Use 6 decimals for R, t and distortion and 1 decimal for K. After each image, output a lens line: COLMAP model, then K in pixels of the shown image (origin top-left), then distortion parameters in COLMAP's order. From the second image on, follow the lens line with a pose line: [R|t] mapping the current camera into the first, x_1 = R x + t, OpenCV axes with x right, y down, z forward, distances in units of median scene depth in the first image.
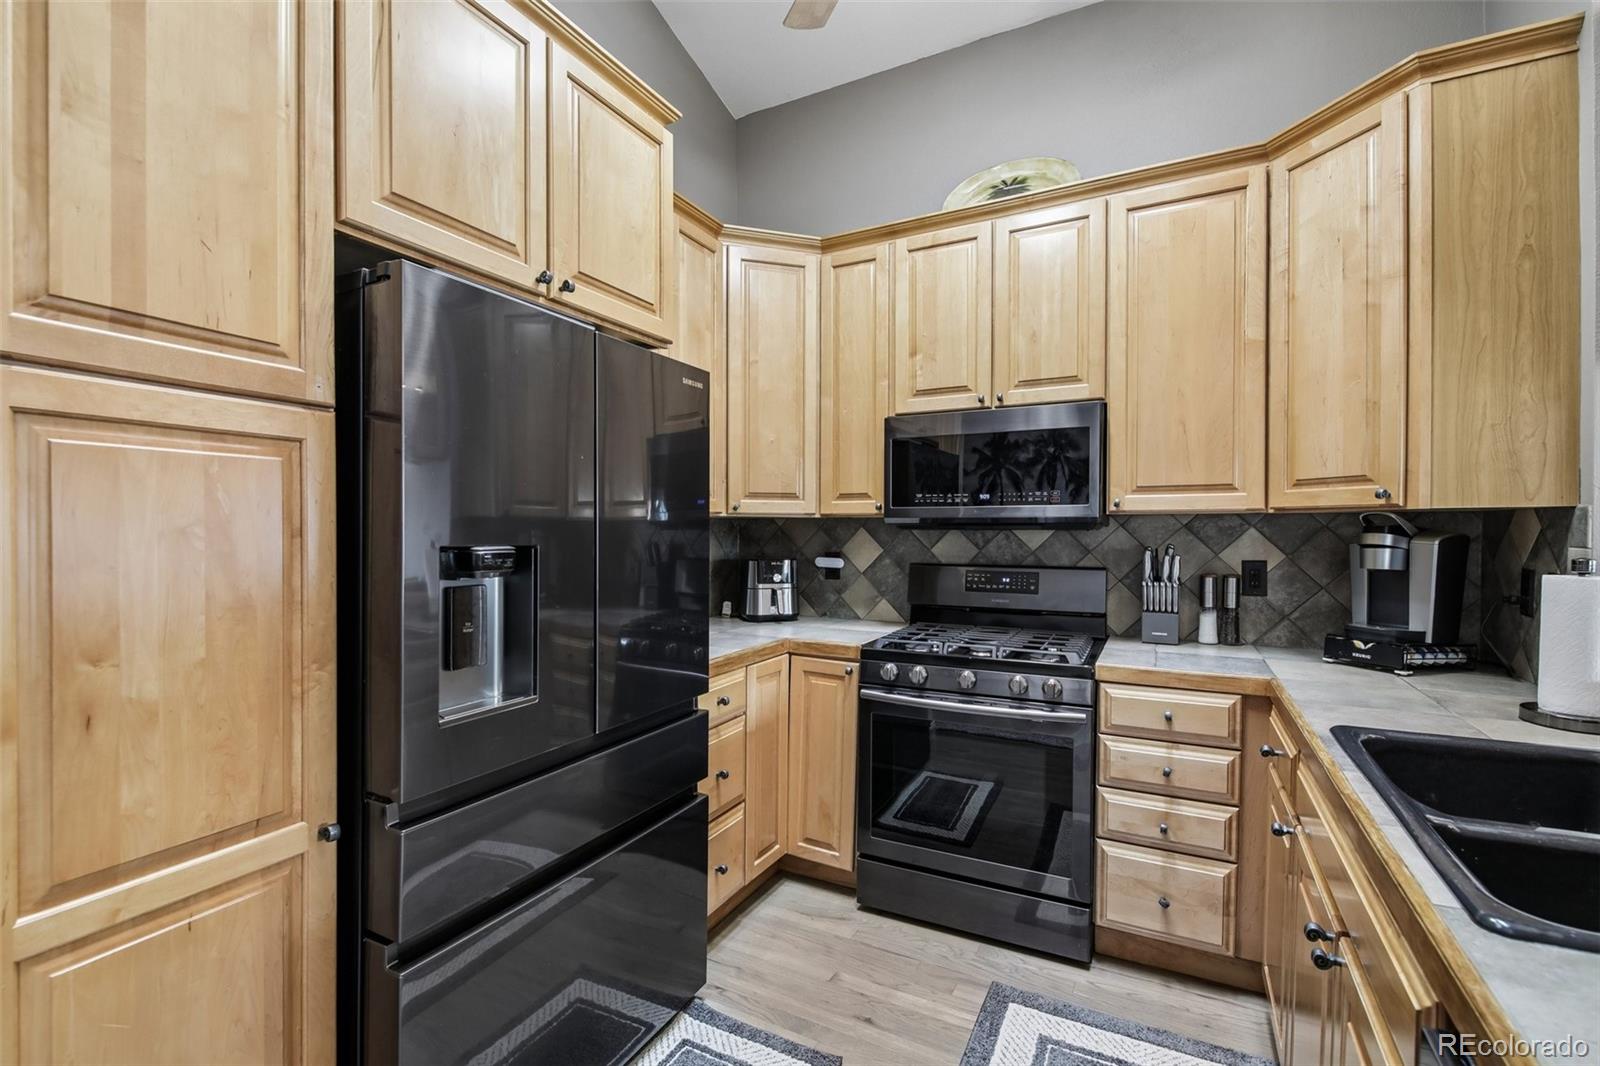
lens RADIAL K [[696.8, 0, 791.1], [0, 696.8, 537.3], [0, 0, 1]] dist [-0.000737, -0.000596]
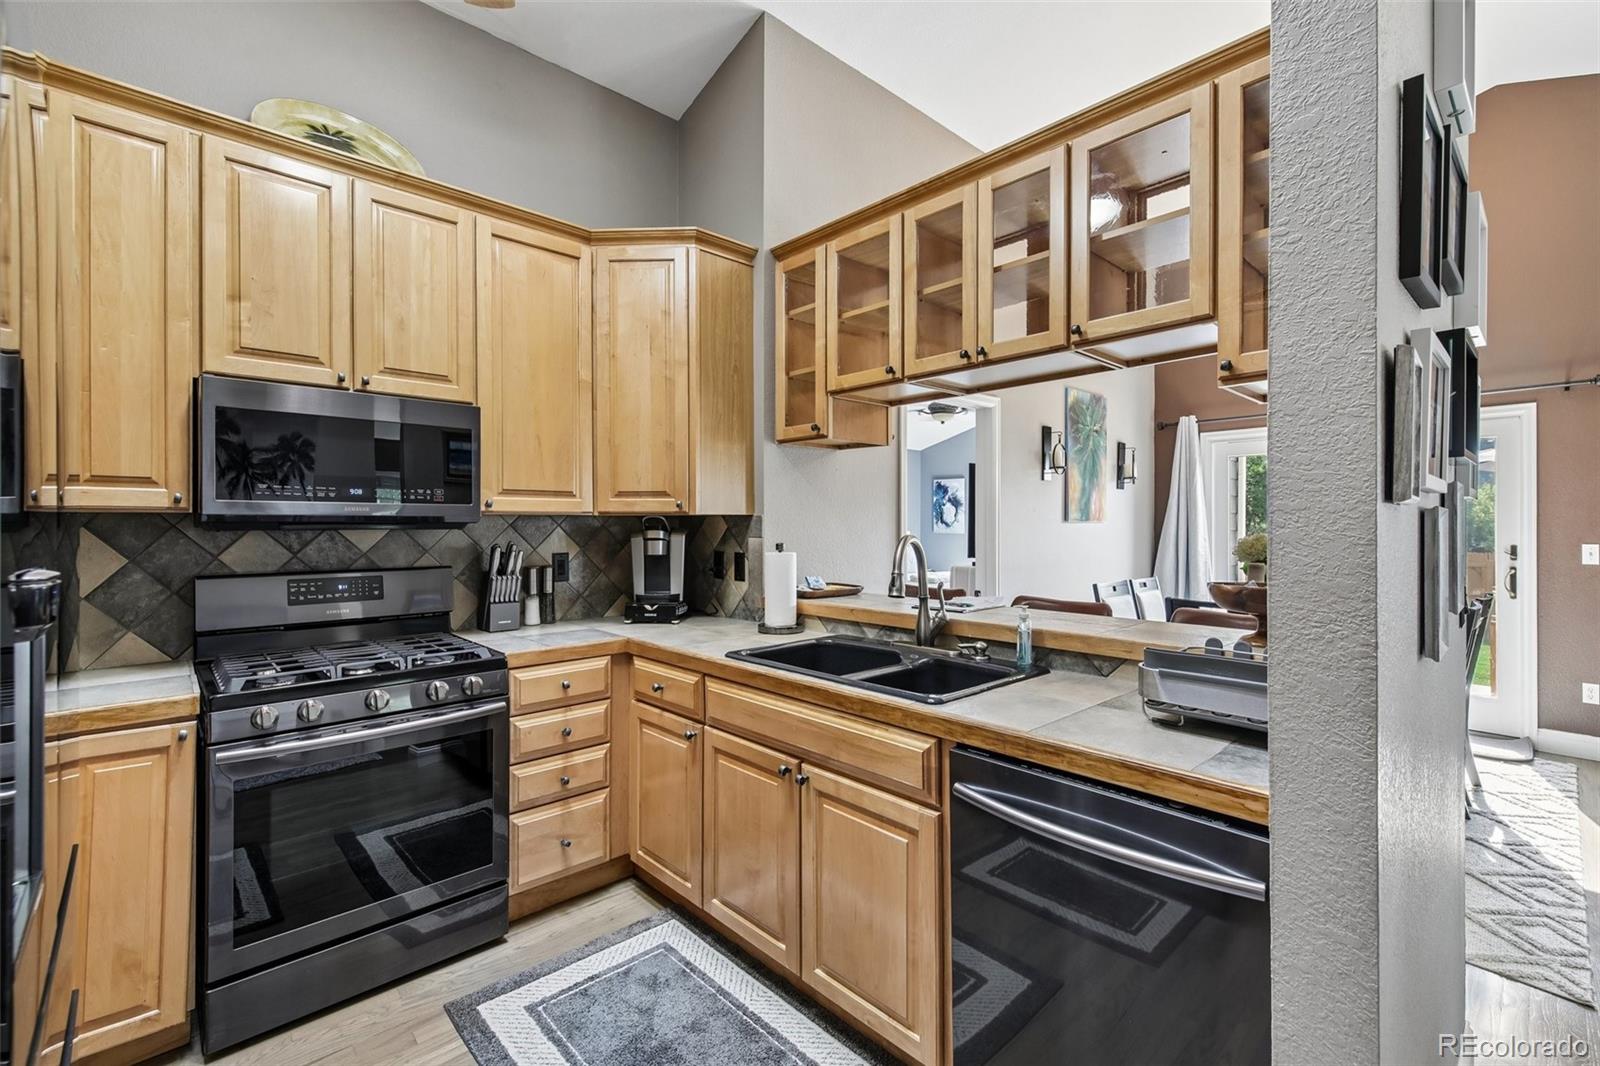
lens RADIAL K [[700.2, 0, 800.0], [0, 700.2, 533.0], [0, 0, 1]] dist [-0.000976, -0.005461]
pose [[0.312180, -0.009040, 0.949980, -0.406504], [0.015463, 0.999871, 0.004433, -0.001804], [-0.949897, 0.013306, 0.312279, 0.211122]]
